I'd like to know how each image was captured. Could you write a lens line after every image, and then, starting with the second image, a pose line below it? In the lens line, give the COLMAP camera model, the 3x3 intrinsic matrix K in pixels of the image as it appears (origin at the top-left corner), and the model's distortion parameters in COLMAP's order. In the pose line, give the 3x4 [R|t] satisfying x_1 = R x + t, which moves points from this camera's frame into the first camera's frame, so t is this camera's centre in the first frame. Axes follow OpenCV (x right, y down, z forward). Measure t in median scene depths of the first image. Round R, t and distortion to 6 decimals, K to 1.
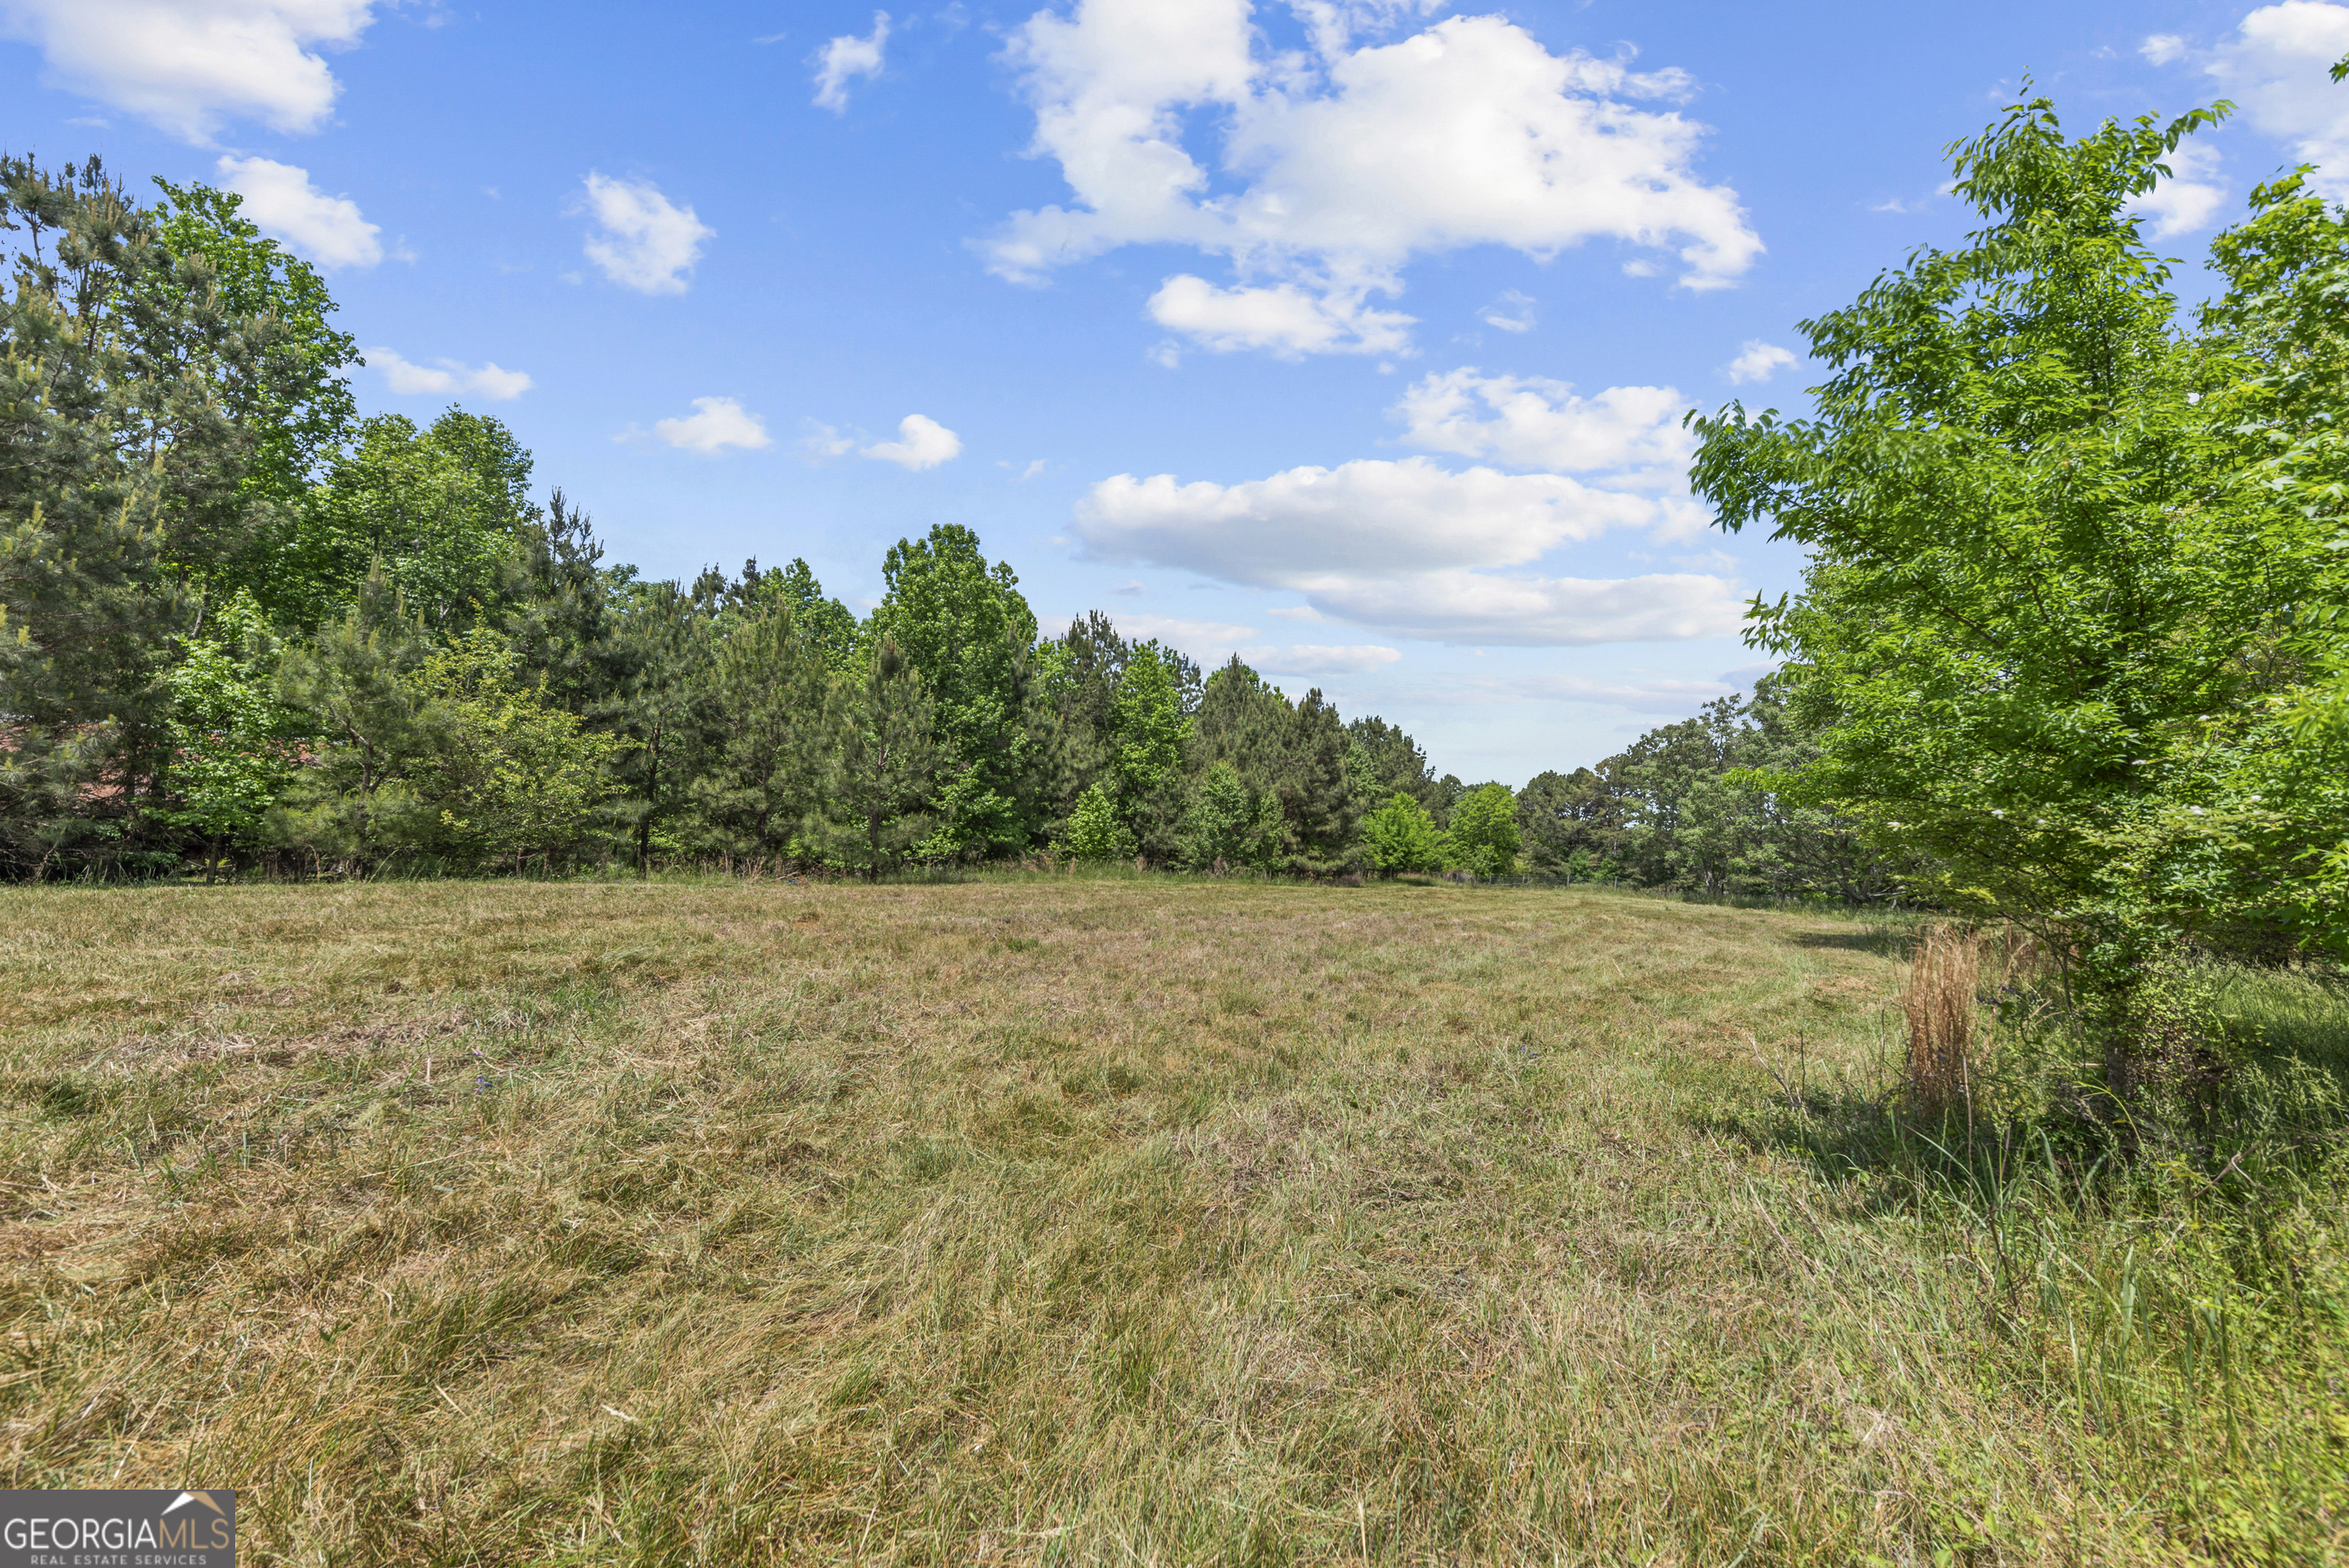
lens RADIAL K [[827.1, 0, 1177.6], [0, 827.1, 791.0], [0, 0, 1]] dist [0.001148, 0.000056]
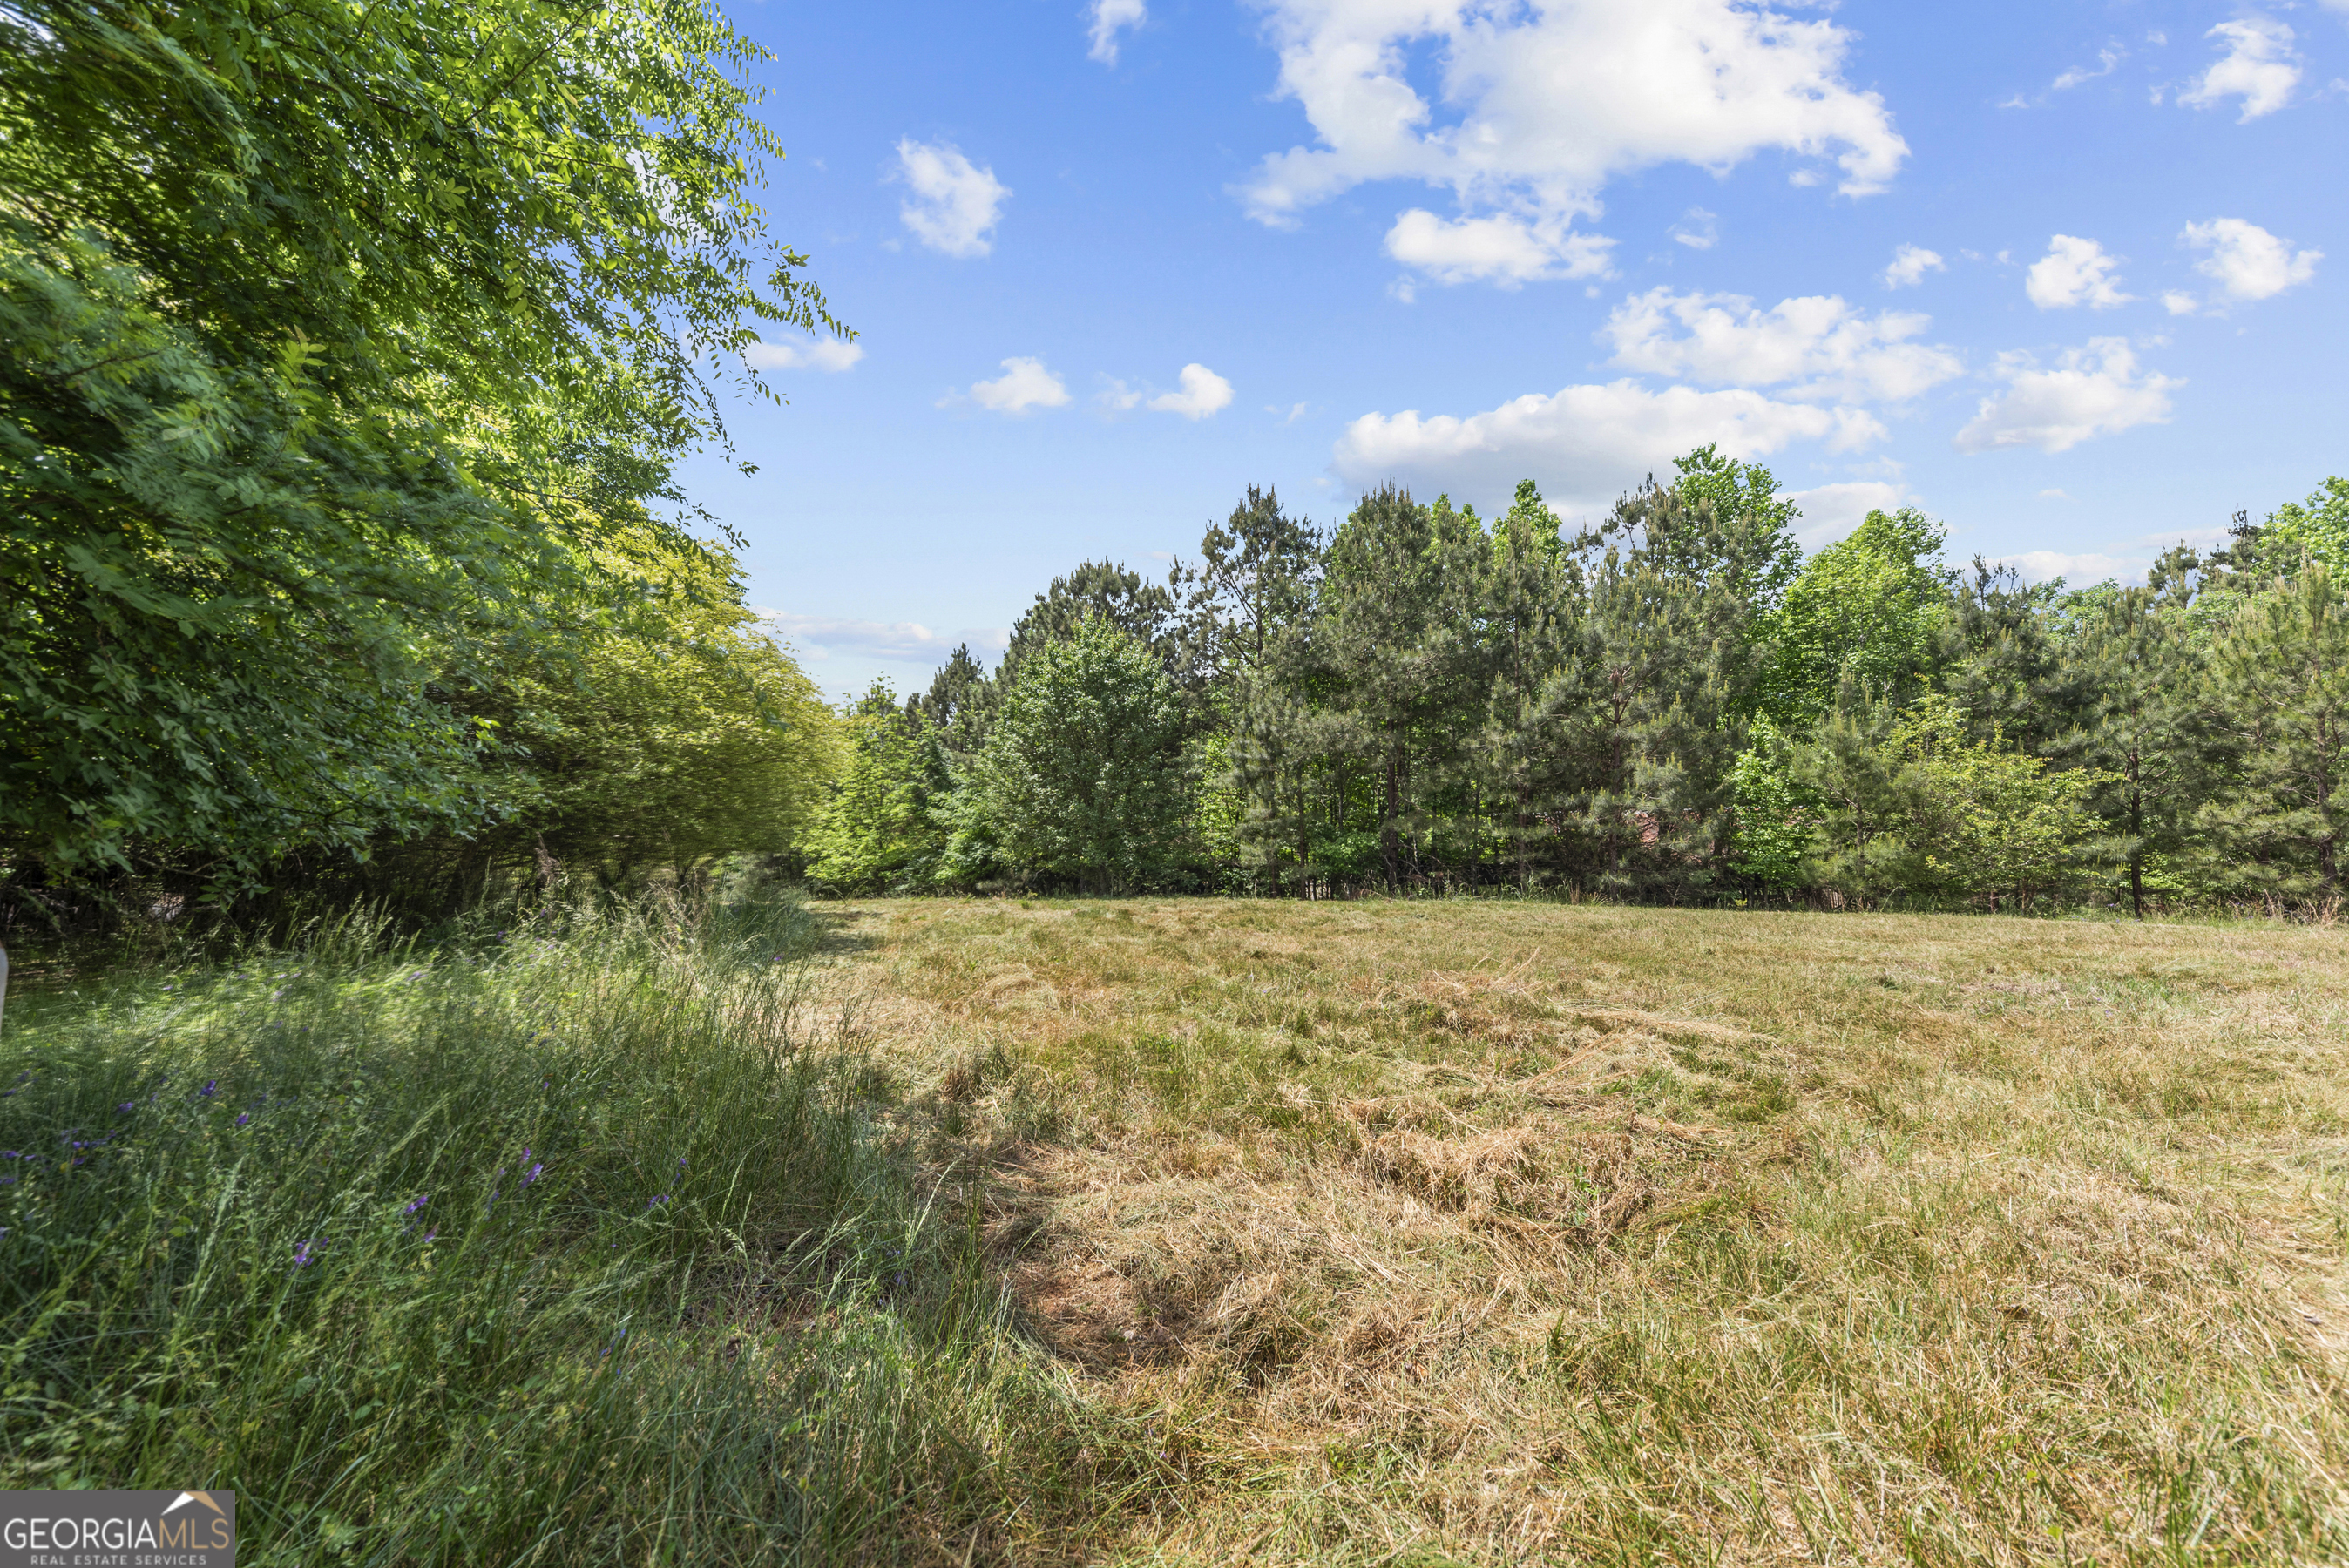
lens RADIAL K [[889.9, 0, 1099.8], [0, 889.9, 808.3], [0, 0, 1]] dist [0.001511, -0.003474]
pose [[0.159566, -0.099840, -0.982126, 0.145237], [0.066355, 0.993707, -0.090237, -0.006322], [0.984955, -0.050771, 0.165187, -0.296928]]
